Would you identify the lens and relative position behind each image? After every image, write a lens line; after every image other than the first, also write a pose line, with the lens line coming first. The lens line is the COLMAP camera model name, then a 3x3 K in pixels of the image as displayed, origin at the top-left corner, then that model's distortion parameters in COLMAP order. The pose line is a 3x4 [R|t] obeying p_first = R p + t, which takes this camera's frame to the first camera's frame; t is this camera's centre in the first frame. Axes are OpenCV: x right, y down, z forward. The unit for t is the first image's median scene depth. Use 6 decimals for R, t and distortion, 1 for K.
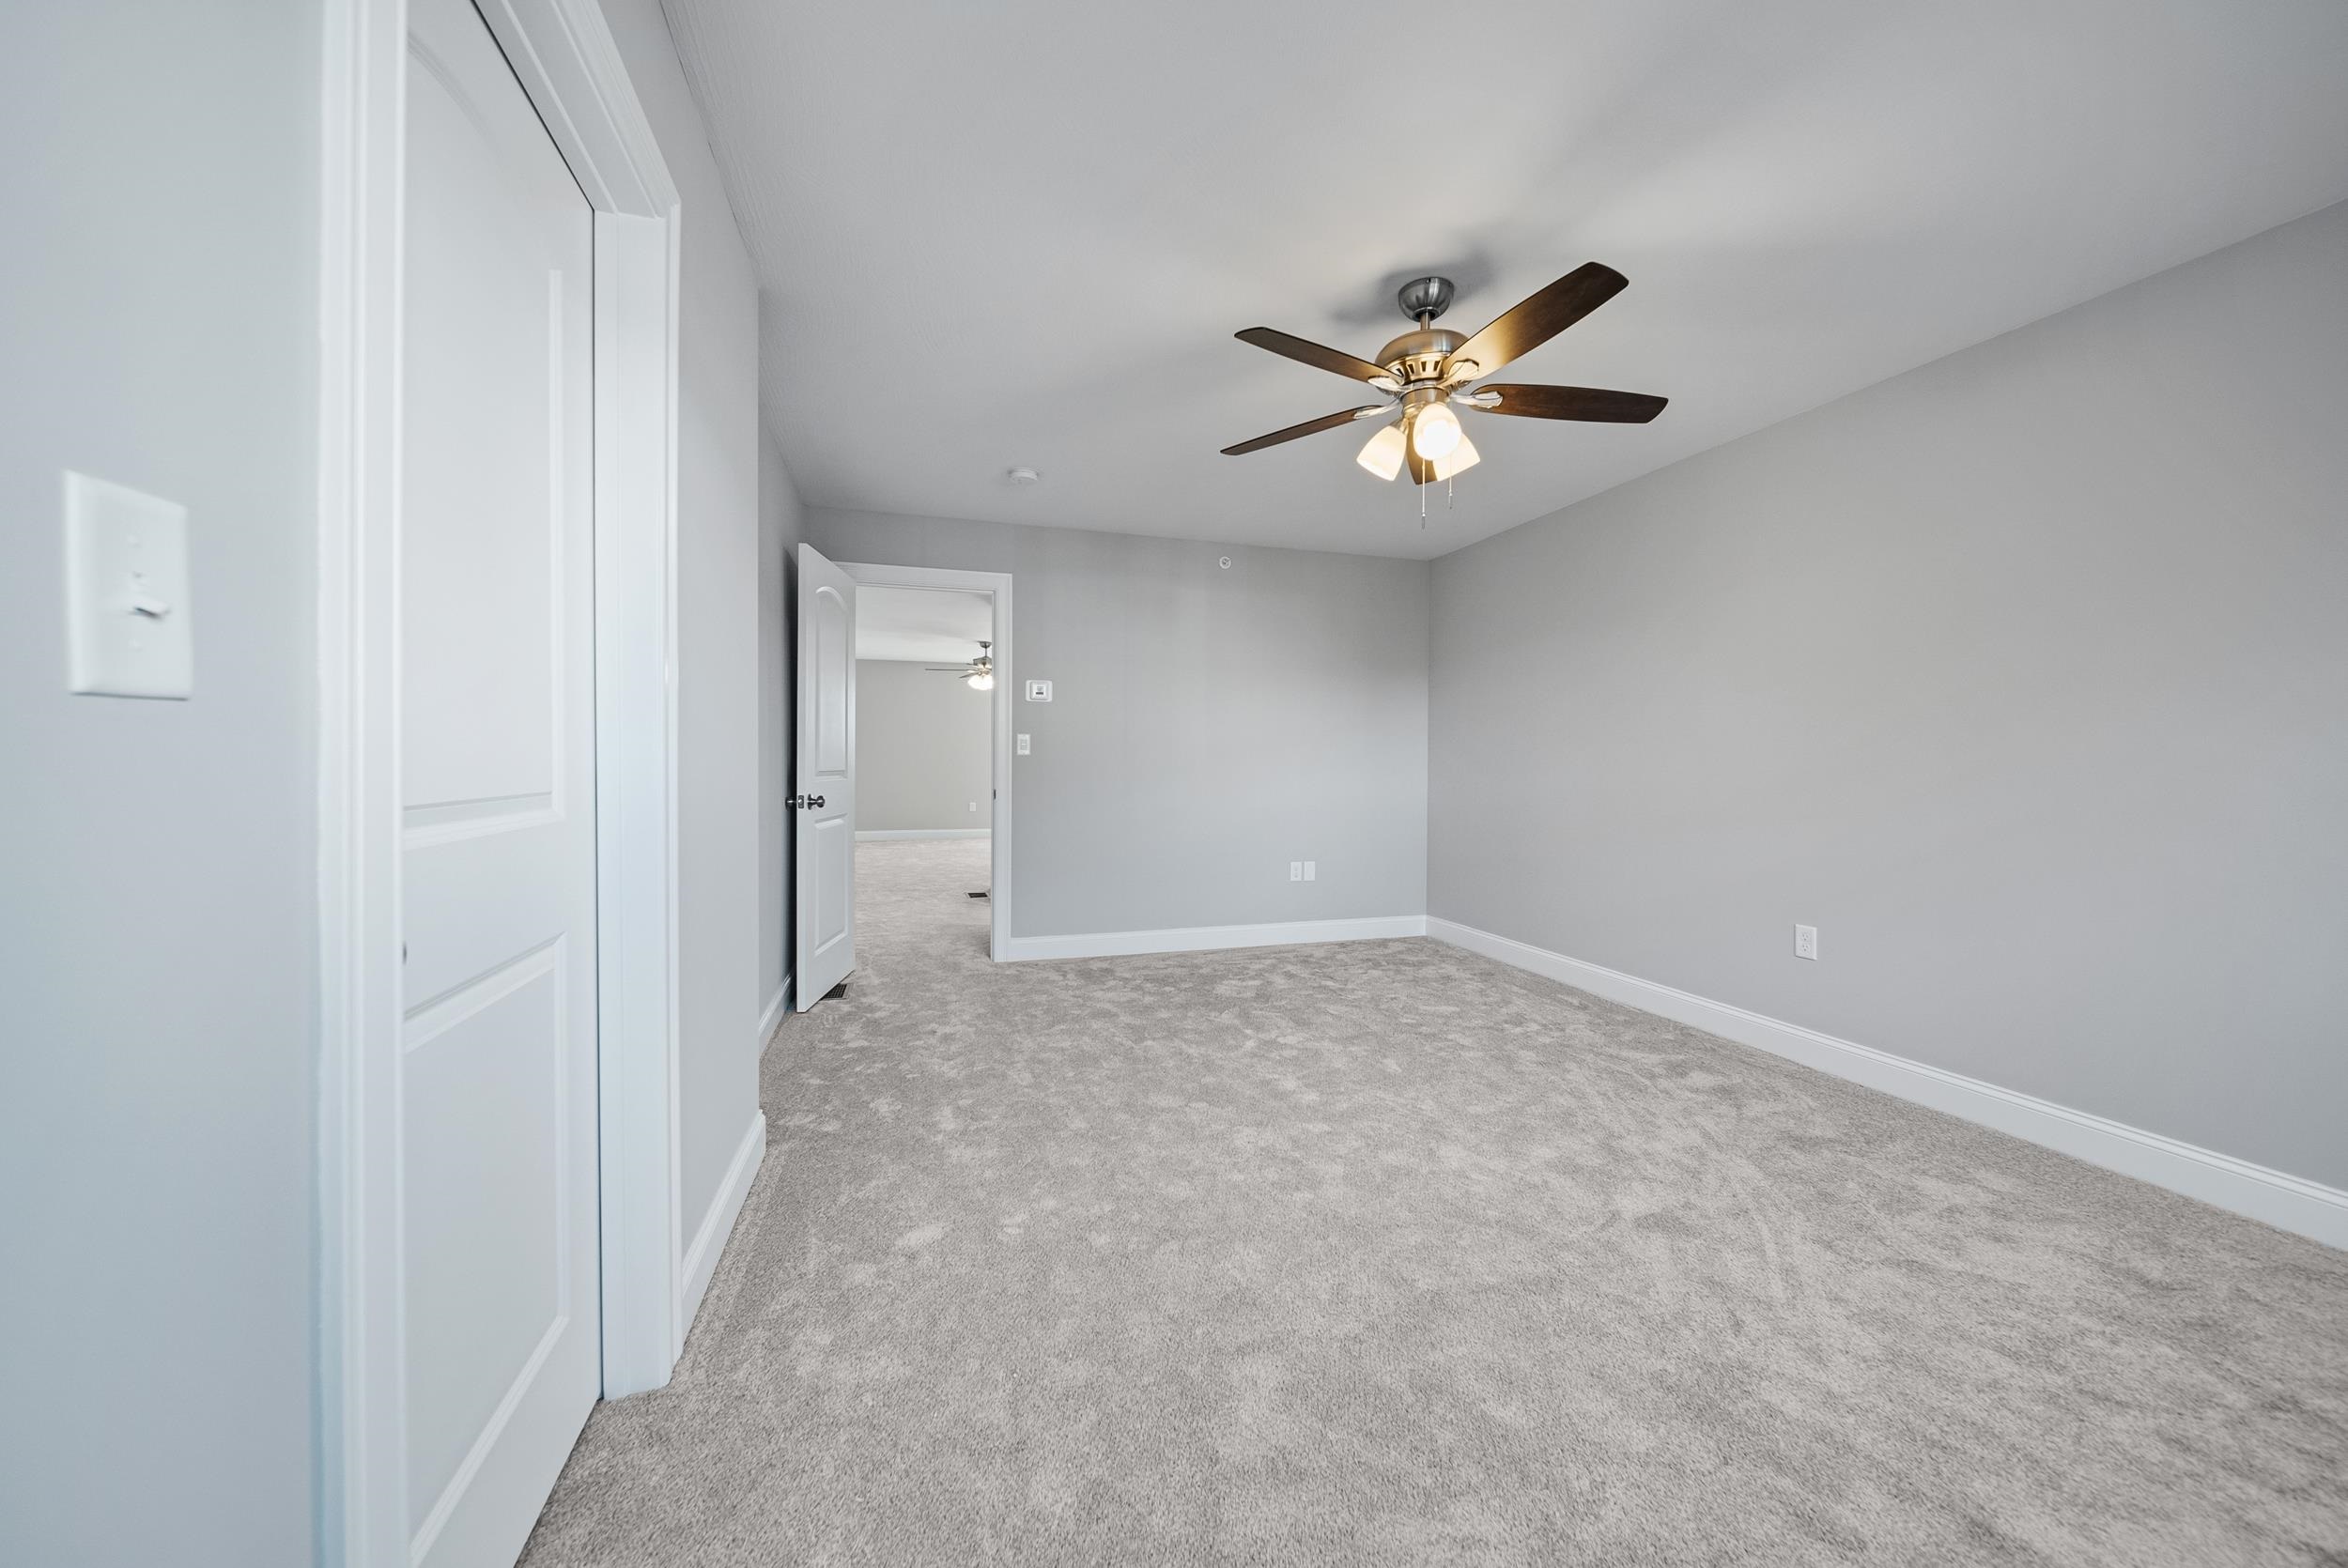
lens RADIAL K [[865.9, 0, 1168.5], [0, 865.9, 758.2], [0, 0, 1]] dist [-0.002168, -0.000783]
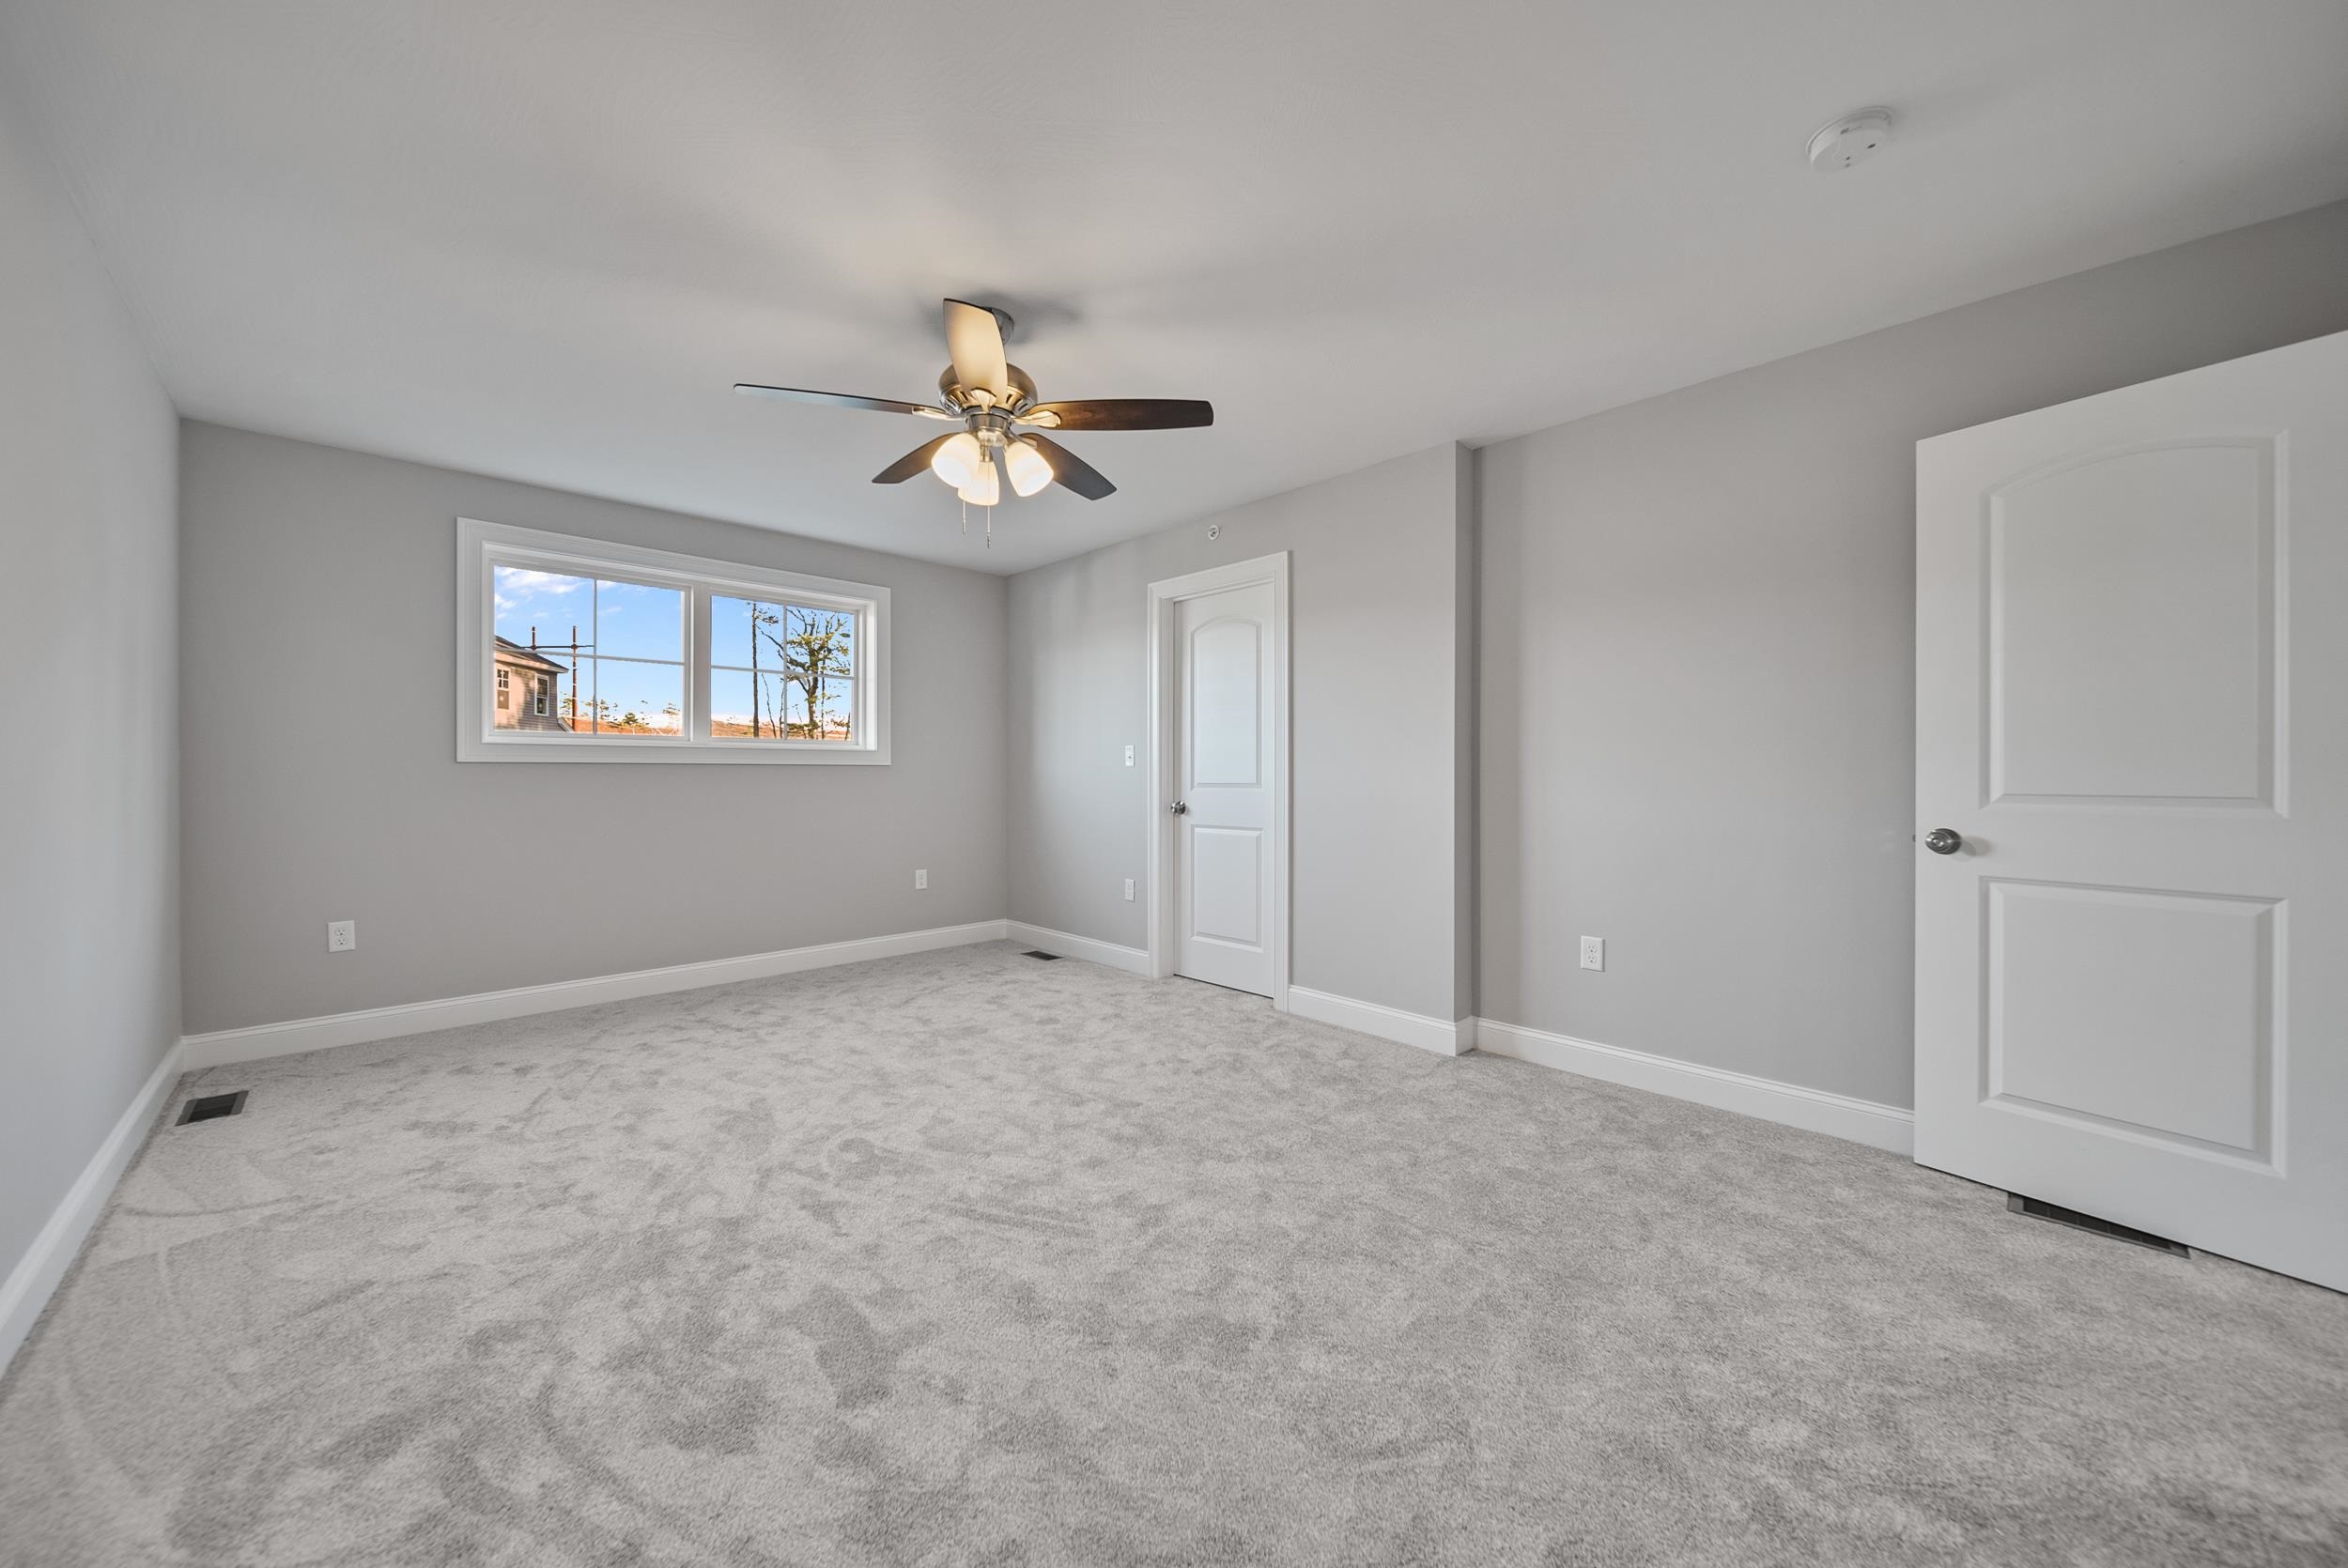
lens RADIAL K [[865.5, 0, 1174.0], [0, 865.5, 784.0], [0, 0, 1]] dist [-0.000343, -0.000096]
pose [[-0.902483, -0.005753, -0.430686, 0.364968], [-0.006752, 0.999977, 0.000791, 0.012781], [0.430672, 0.003622, -0.902501, 1.357624]]
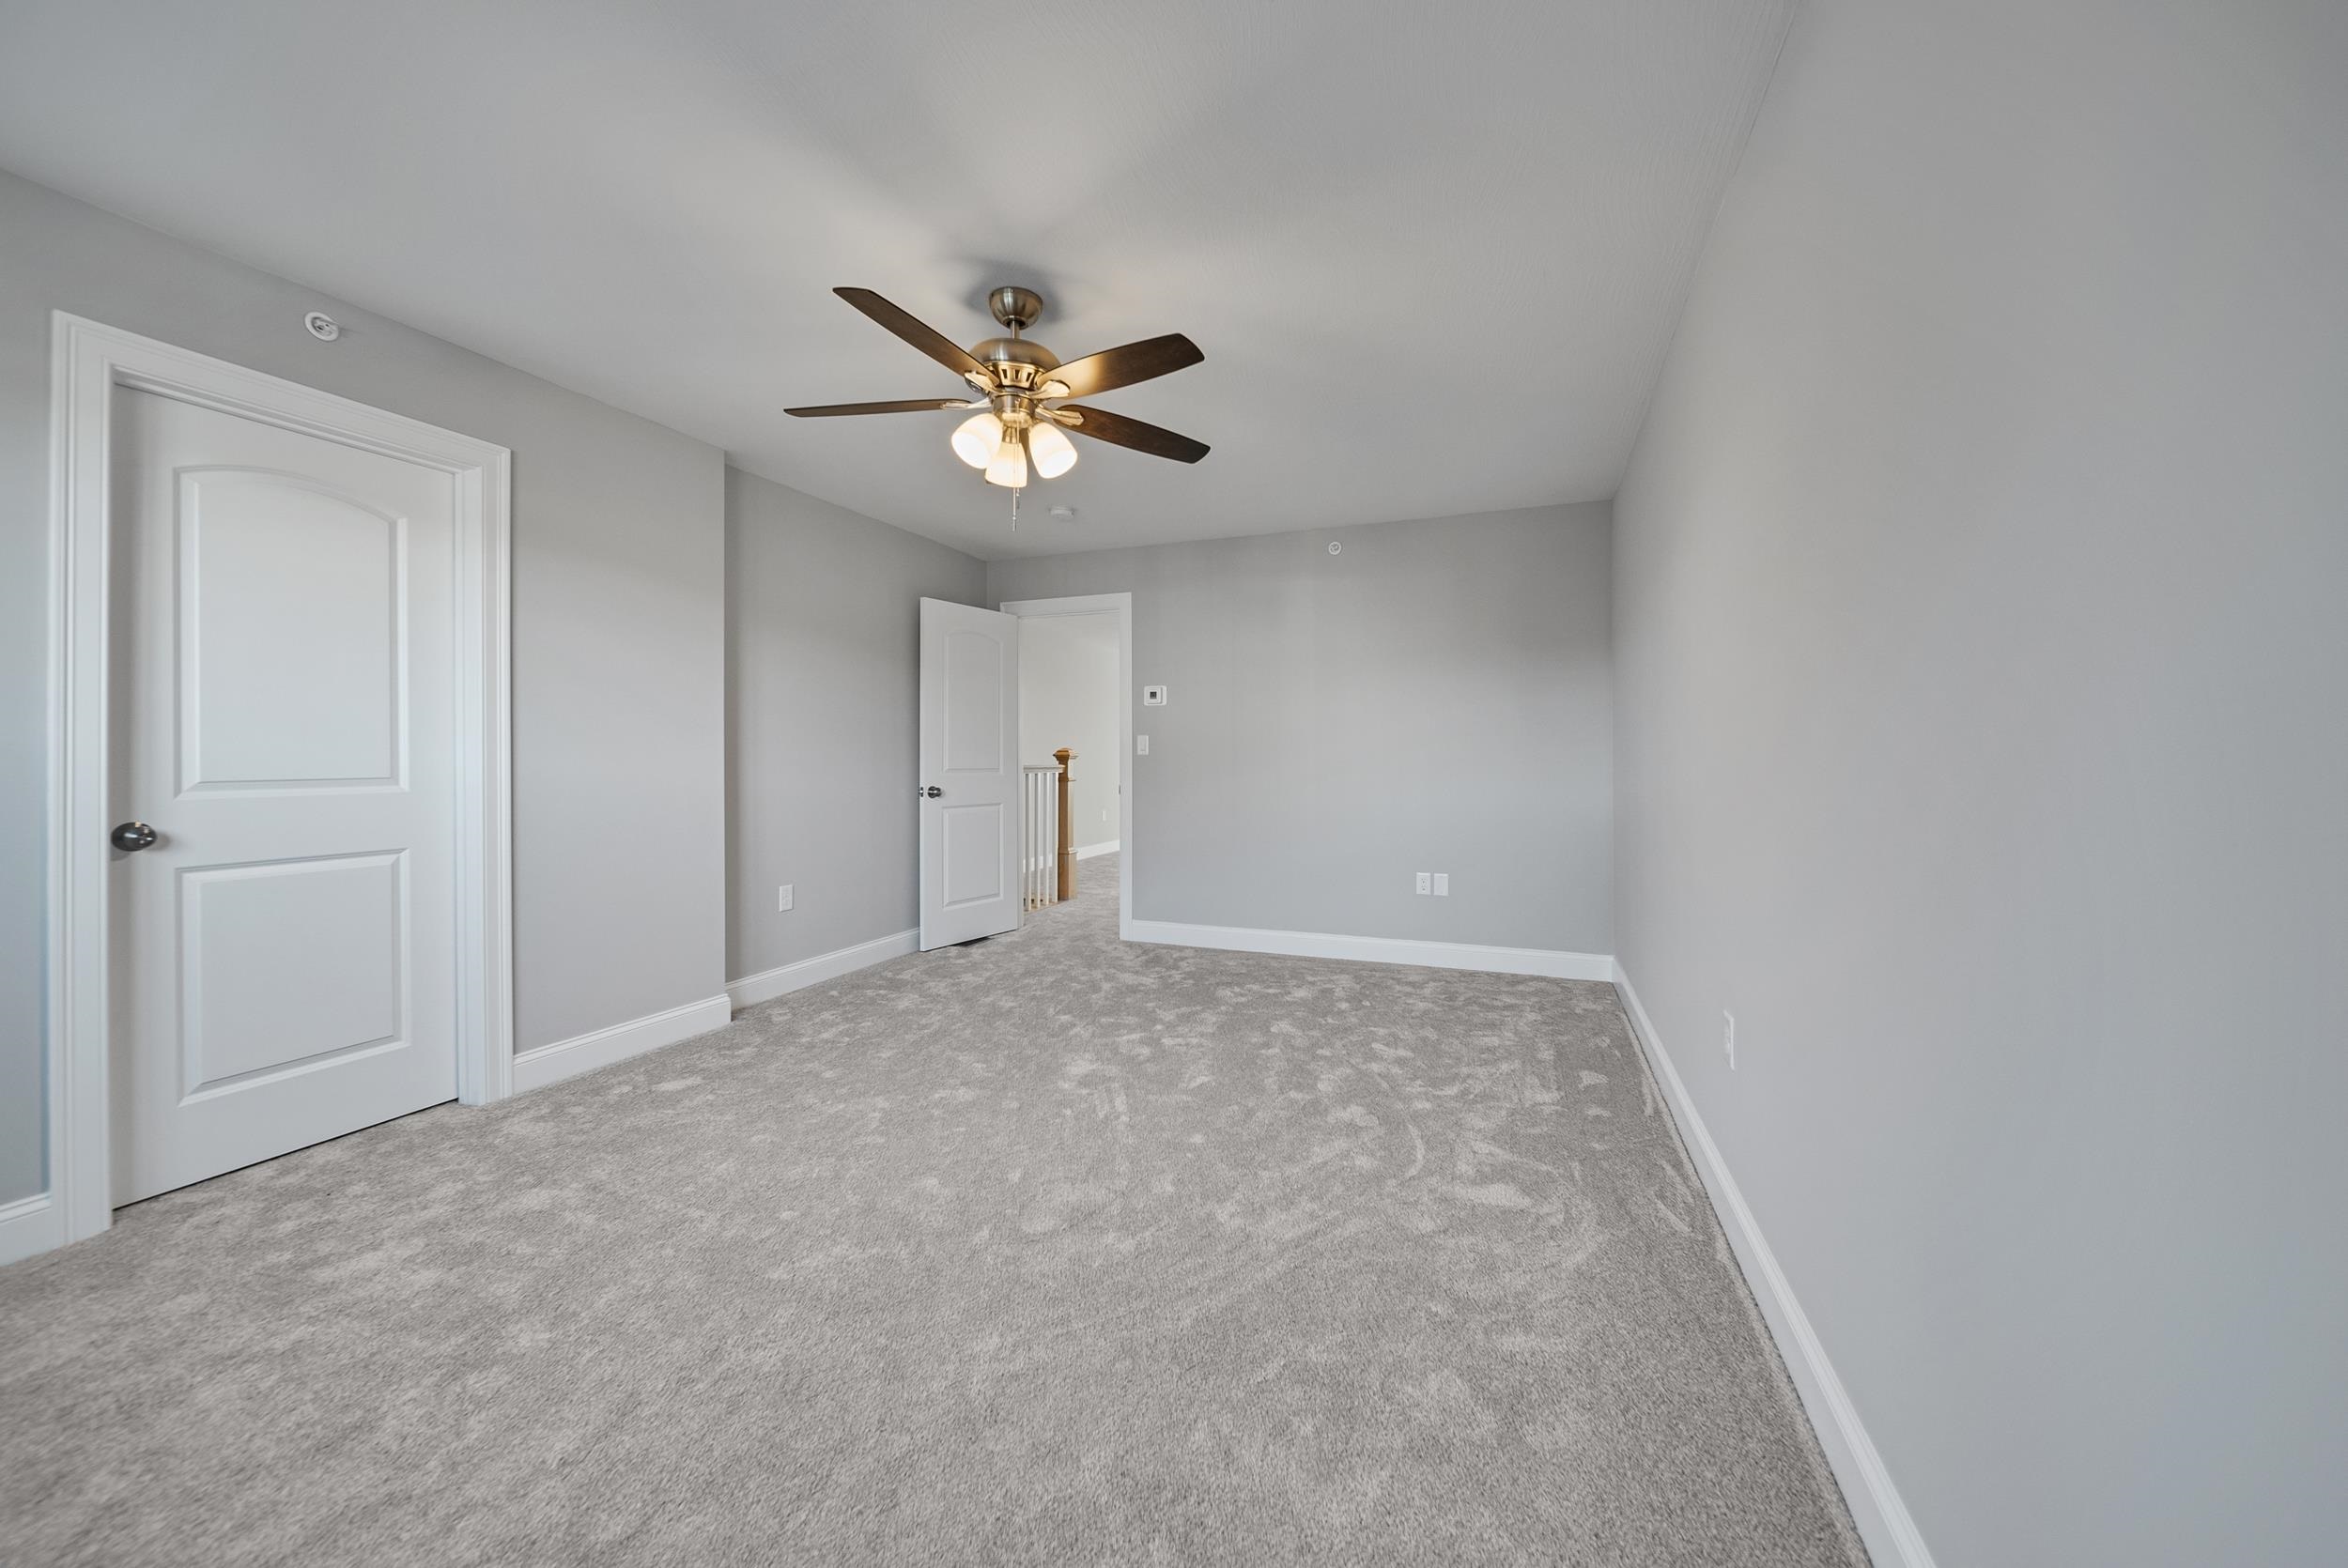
lens RADIAL K [[865.9, 0, 1168.5], [0, 865.9, 758.2], [0, 0, 1]] dist [-0.002168, -0.000783]
pose [[0.774027, -0.006514, -0.633119, 0.711485], [0.007595, 0.999971, -0.001003, 0.002641], [0.633107, -0.004032, 0.774054, 0.215772]]
